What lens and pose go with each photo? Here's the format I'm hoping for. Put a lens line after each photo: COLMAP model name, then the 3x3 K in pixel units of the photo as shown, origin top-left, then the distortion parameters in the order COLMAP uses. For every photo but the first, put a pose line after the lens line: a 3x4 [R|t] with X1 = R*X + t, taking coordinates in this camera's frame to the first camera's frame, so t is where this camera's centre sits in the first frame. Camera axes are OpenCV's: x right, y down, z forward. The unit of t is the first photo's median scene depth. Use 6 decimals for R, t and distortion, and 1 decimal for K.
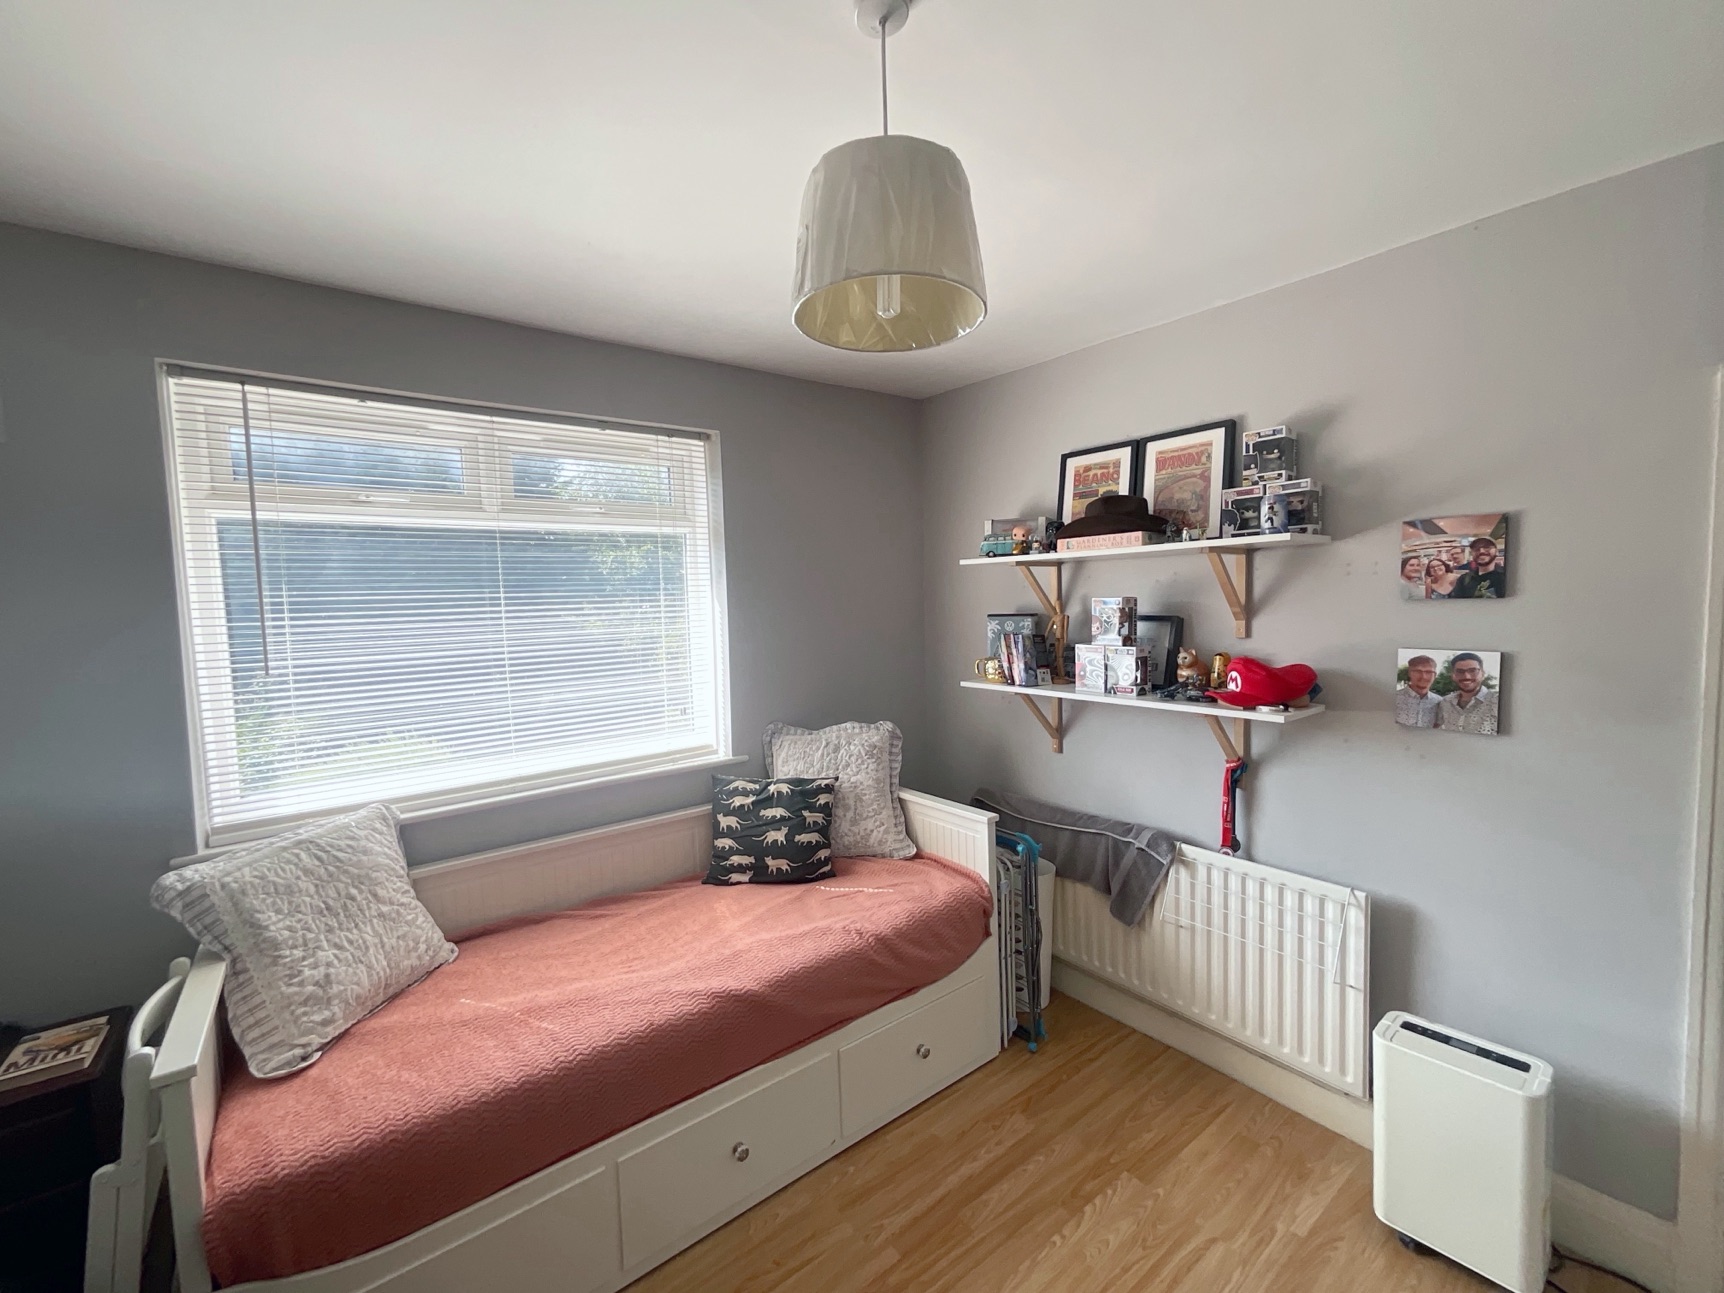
lens RADIAL K [[702.4, 0, 858.9], [0, 702.4, 641.7], [0, 0, 1]] dist [-0.003954, 0.002806]
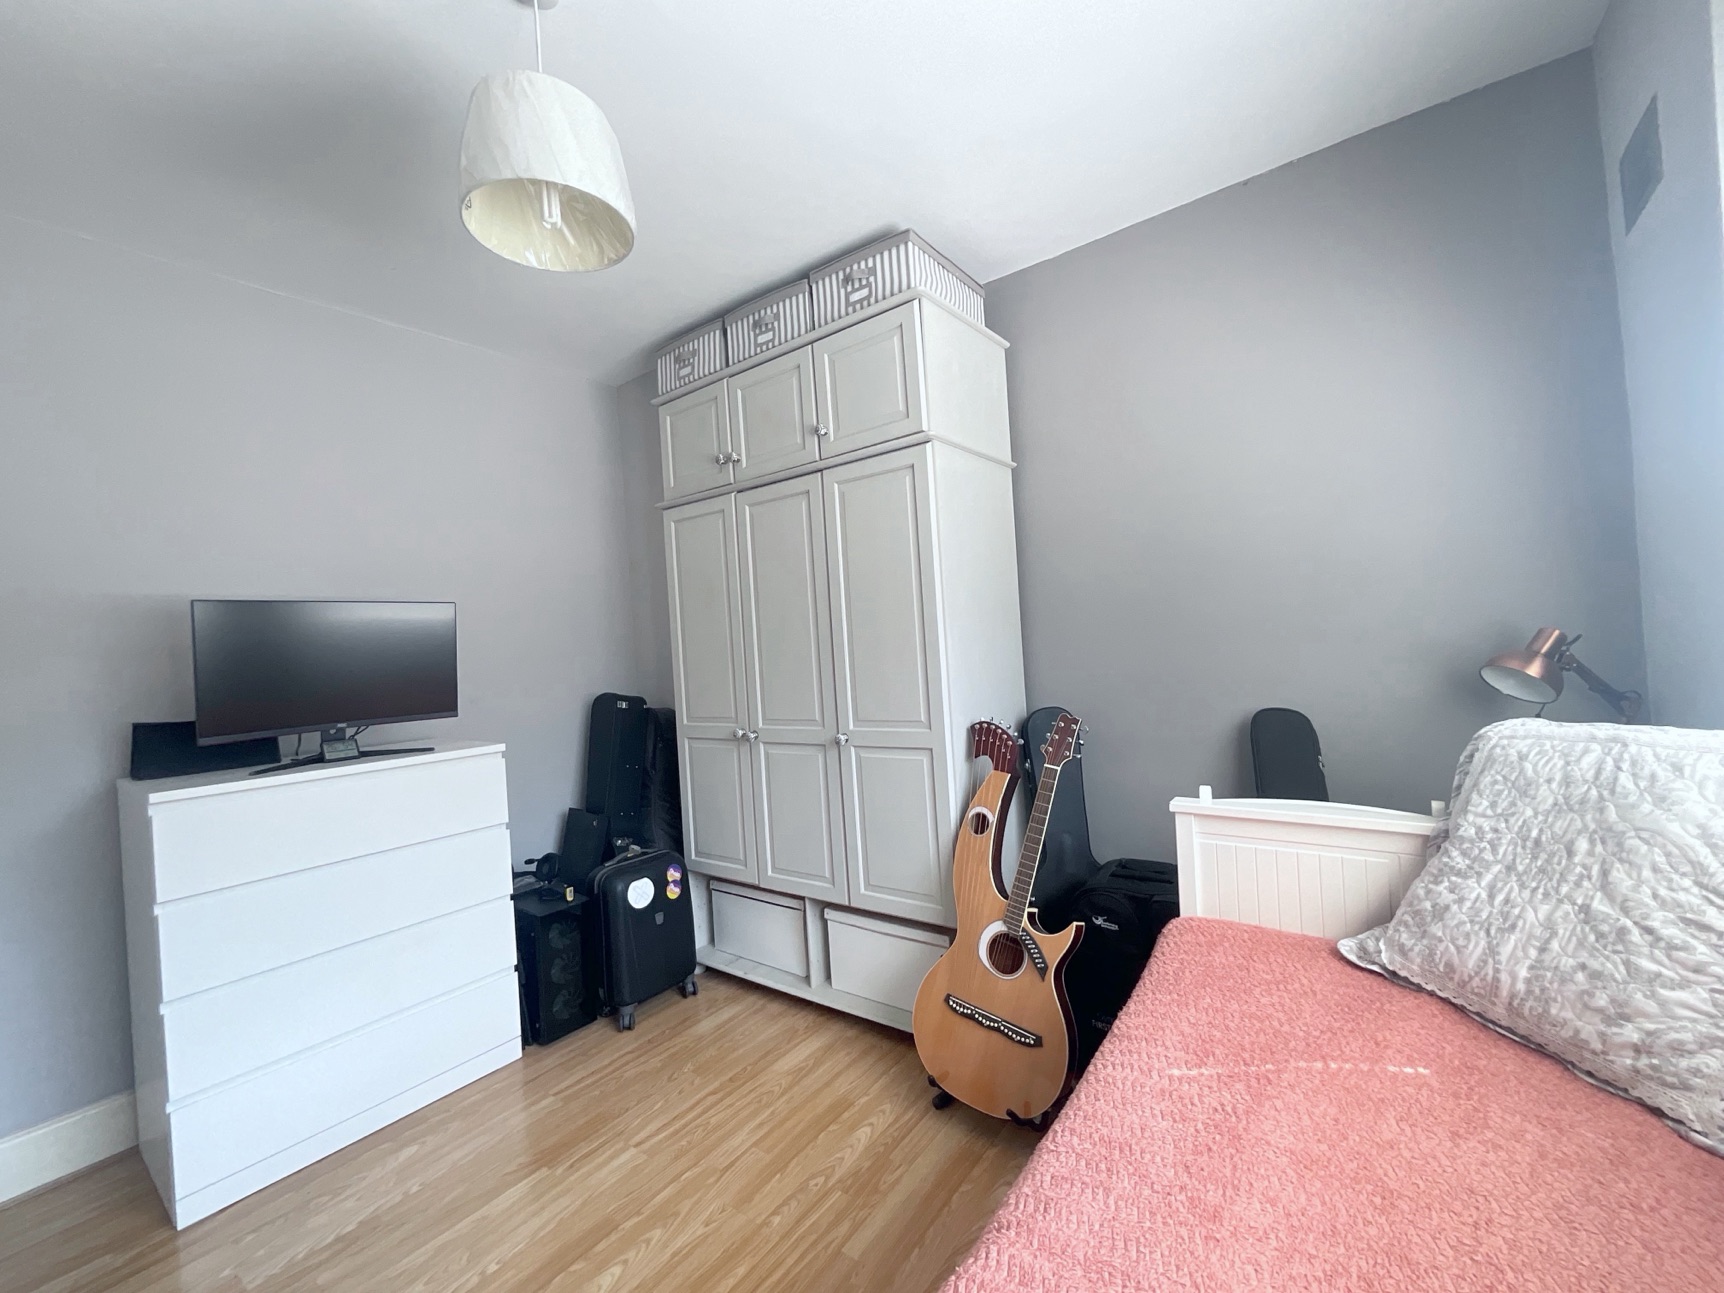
lens RADIAL K [[702.4, 0, 862.0], [0, 702.4, 646.9], [0, 0, 1]] dist [-0.003954, 0.002806]
pose [[-0.955382, 0.088991, -0.281649, -0.032313], [0.074008, 0.995239, 0.063416, 0.103964], [0.285951, 0.039742, -0.957420, 1.131104]]
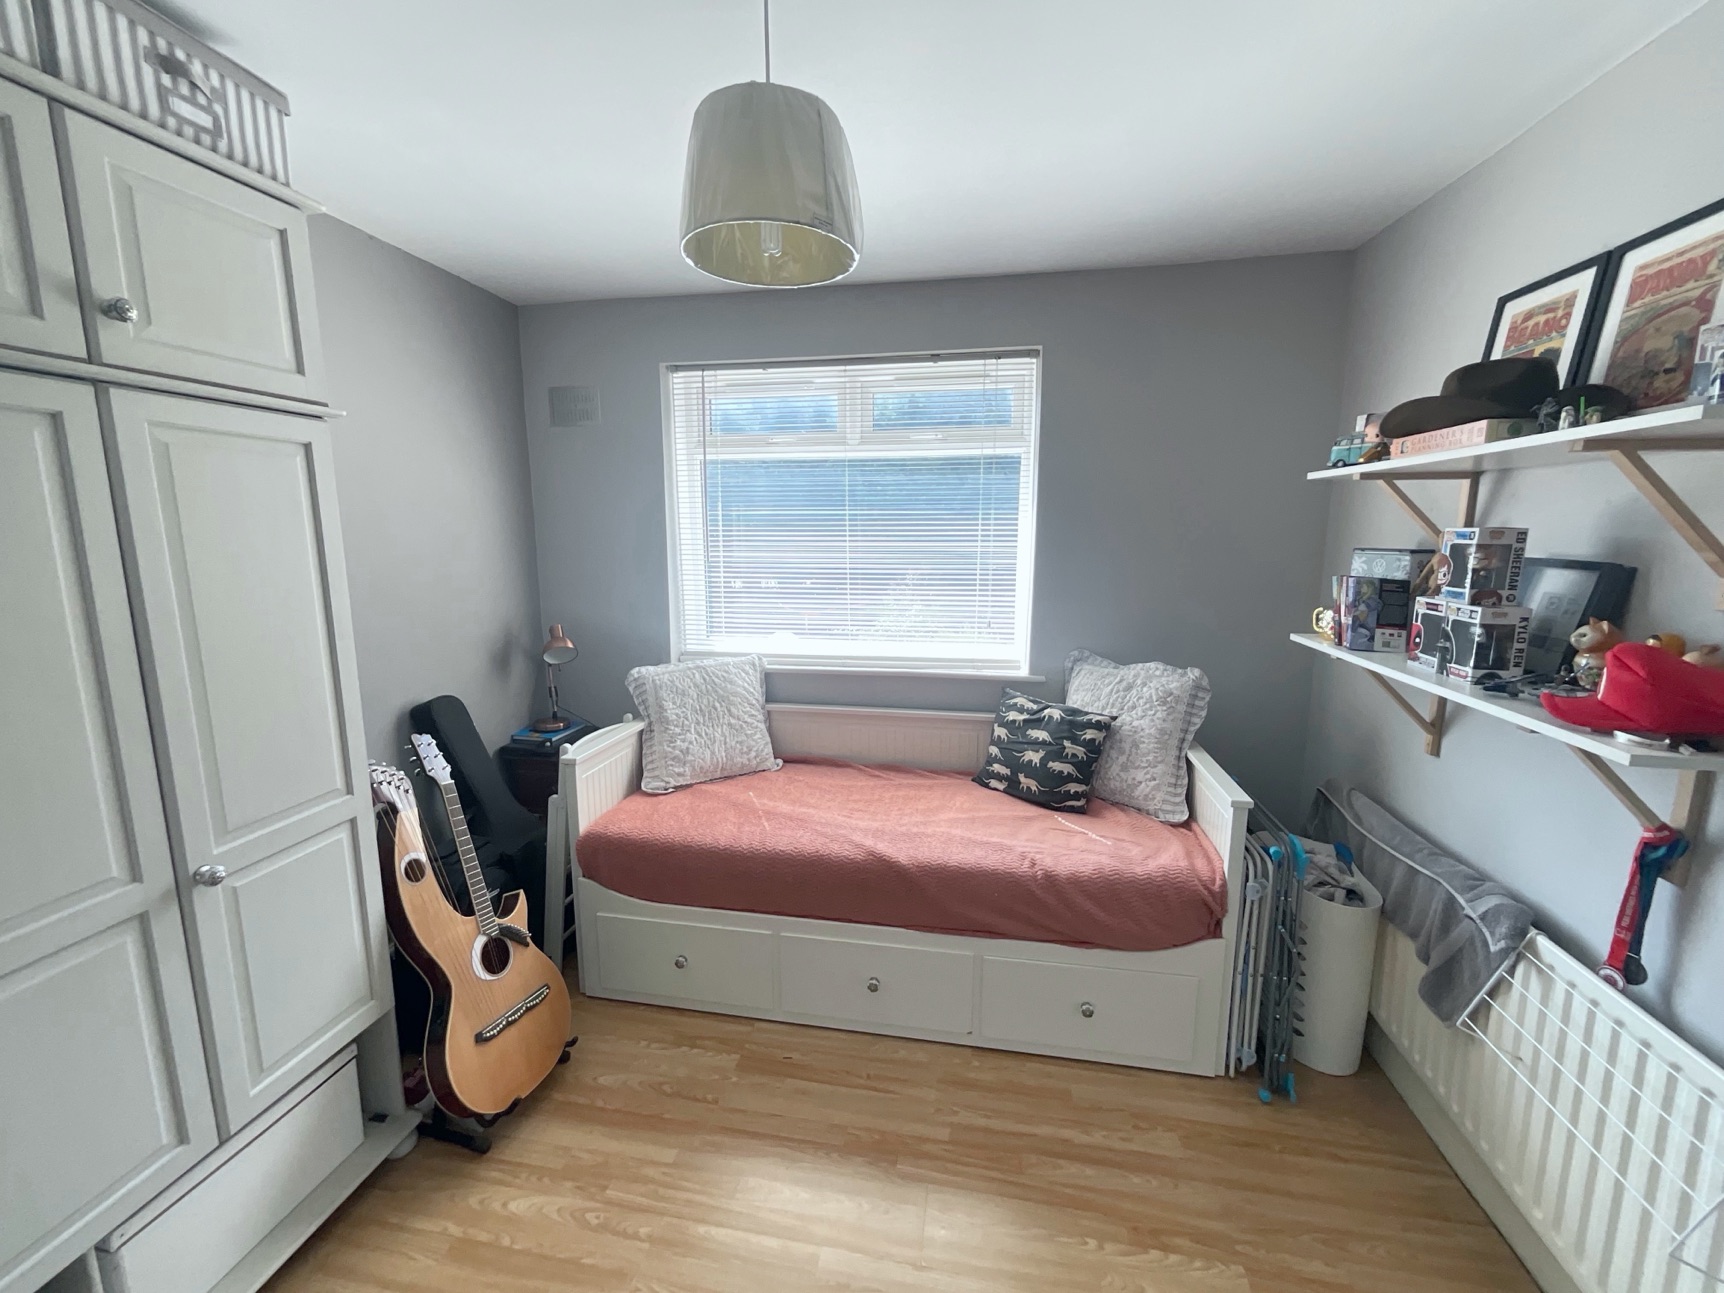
lens RADIAL K [[702.4, 0, 864.2], [0, 702.4, 640.3], [0, 0, 1]] dist [-0.003954, 0.002806]
pose [[0.672449, 0.145588, -0.725683, 0.497429], [-0.065524, 0.988324, 0.137562, -0.014318], [0.737237, -0.044953, 0.674137, 0.168661]]
